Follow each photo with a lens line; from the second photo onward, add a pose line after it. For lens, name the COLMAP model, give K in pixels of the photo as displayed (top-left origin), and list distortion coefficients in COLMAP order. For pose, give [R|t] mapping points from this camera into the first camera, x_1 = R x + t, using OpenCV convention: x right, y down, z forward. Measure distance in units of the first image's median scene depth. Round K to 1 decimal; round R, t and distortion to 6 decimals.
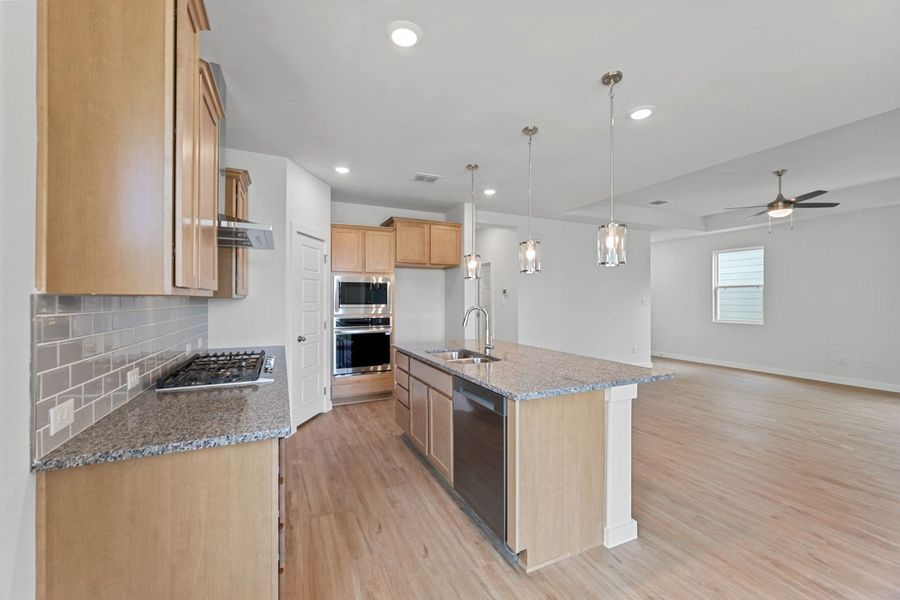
lens RADIAL K [[362.6, 0, 451.6], [0, 362.6, 299.8], [0, 0, 1]] dist [0.002778, 0.000062]
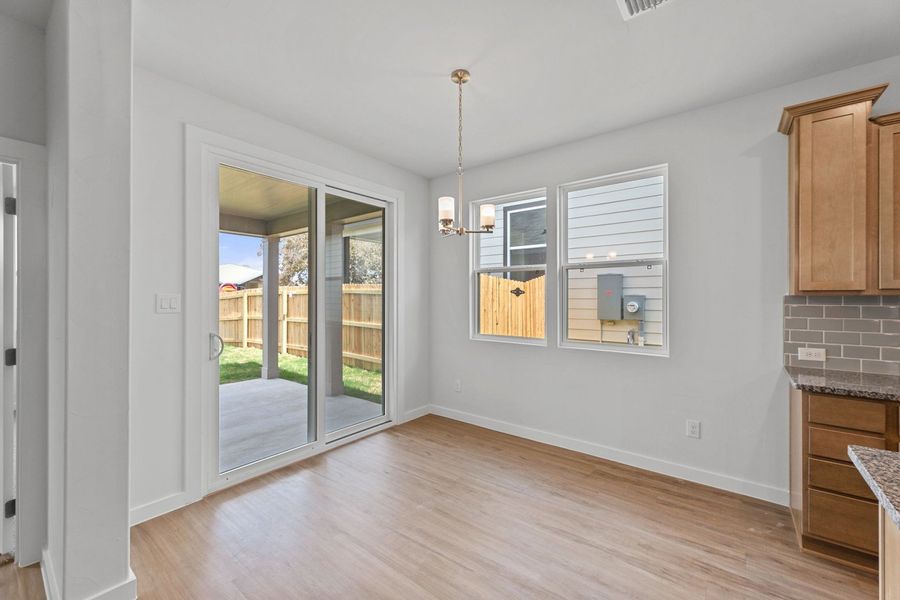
lens RADIAL K [[363.2, 0, 451.0], [0, 363.2, 295.9], [0, 0, 1]] dist [0.000981, 0.000077]
pose [[-0.891469, -0.002056, -0.453077, 0.402851], [0.000727, 0.999982, -0.005968, 0.000038], [0.453081, -0.005650, -0.891451, 0.457610]]
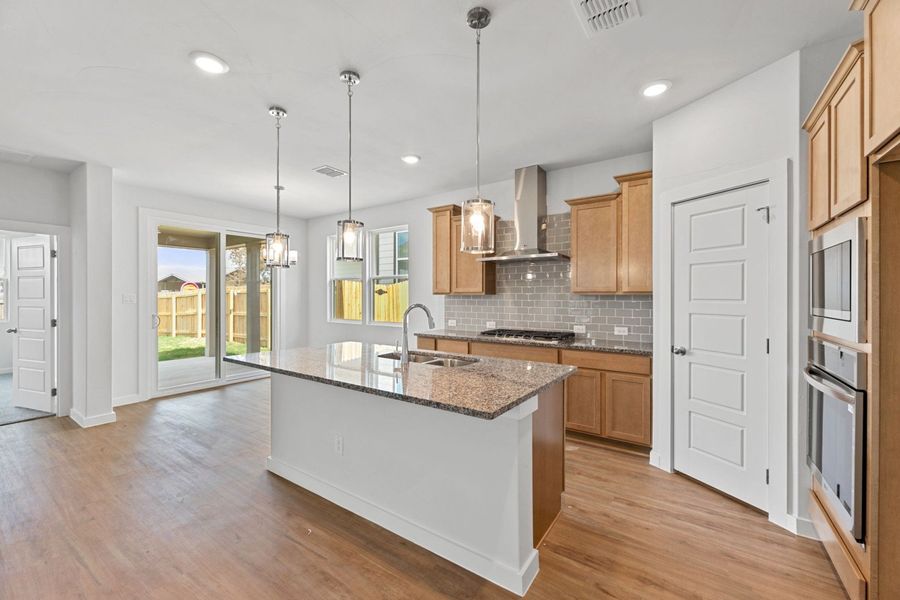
lens RADIAL K [[363.2, 0, 451.0], [0, 363.2, 295.9], [0, 0, 1]] dist [0.000981, 0.000077]
pose [[-0.863199, -0.000180, -0.504864, 0.267841], [0.000232, 1.000000, -0.000754, 0.000521], [0.504864, -0.000768, -0.863198, 1.129387]]
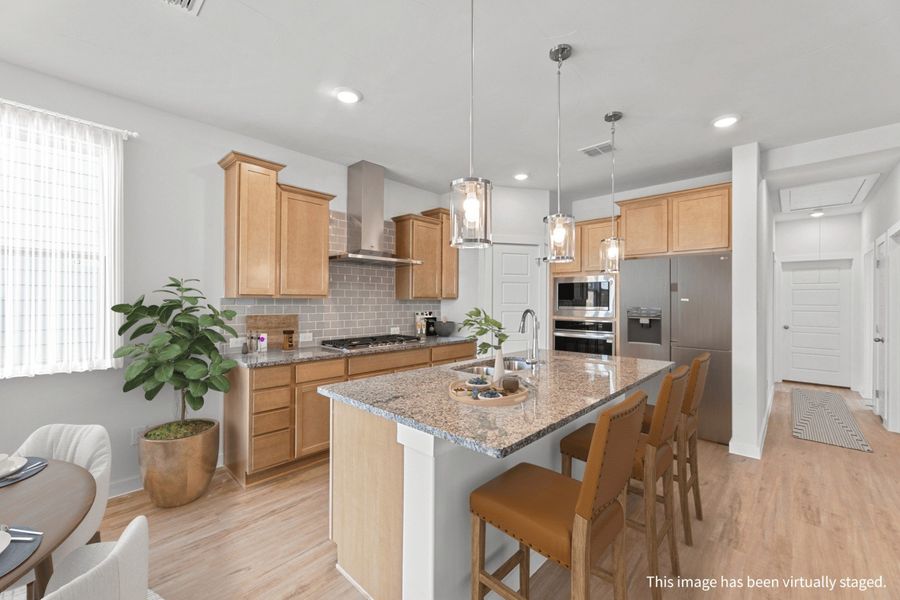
lens RADIAL K [[362.6, 0, 451.6], [0, 362.6, 299.8], [0, 0, 1]] dist [0.002778, 0.000062]
pose [[0.367104, 0.000432, -0.930180, 0.491270], [-0.004305, 0.999990, -0.001235, -0.000846], [0.930170, 0.004458, 0.367103, 0.355483]]
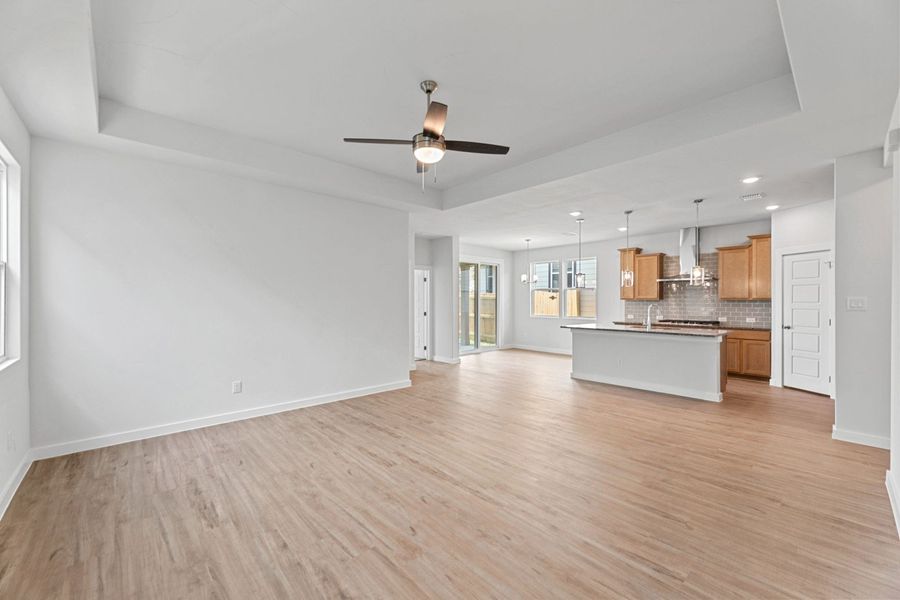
lens RADIAL K [[362.6, 0, 451.6], [0, 362.6, 299.8], [0, 0, 1]] dist [0.002778, 0.000062]
pose [[-0.952129, -0.000755, -0.305696, 1.070030], [-0.000094, 0.999998, -0.002179, 0.000779], [0.305697, -0.002046, -0.952127, 1.611907]]
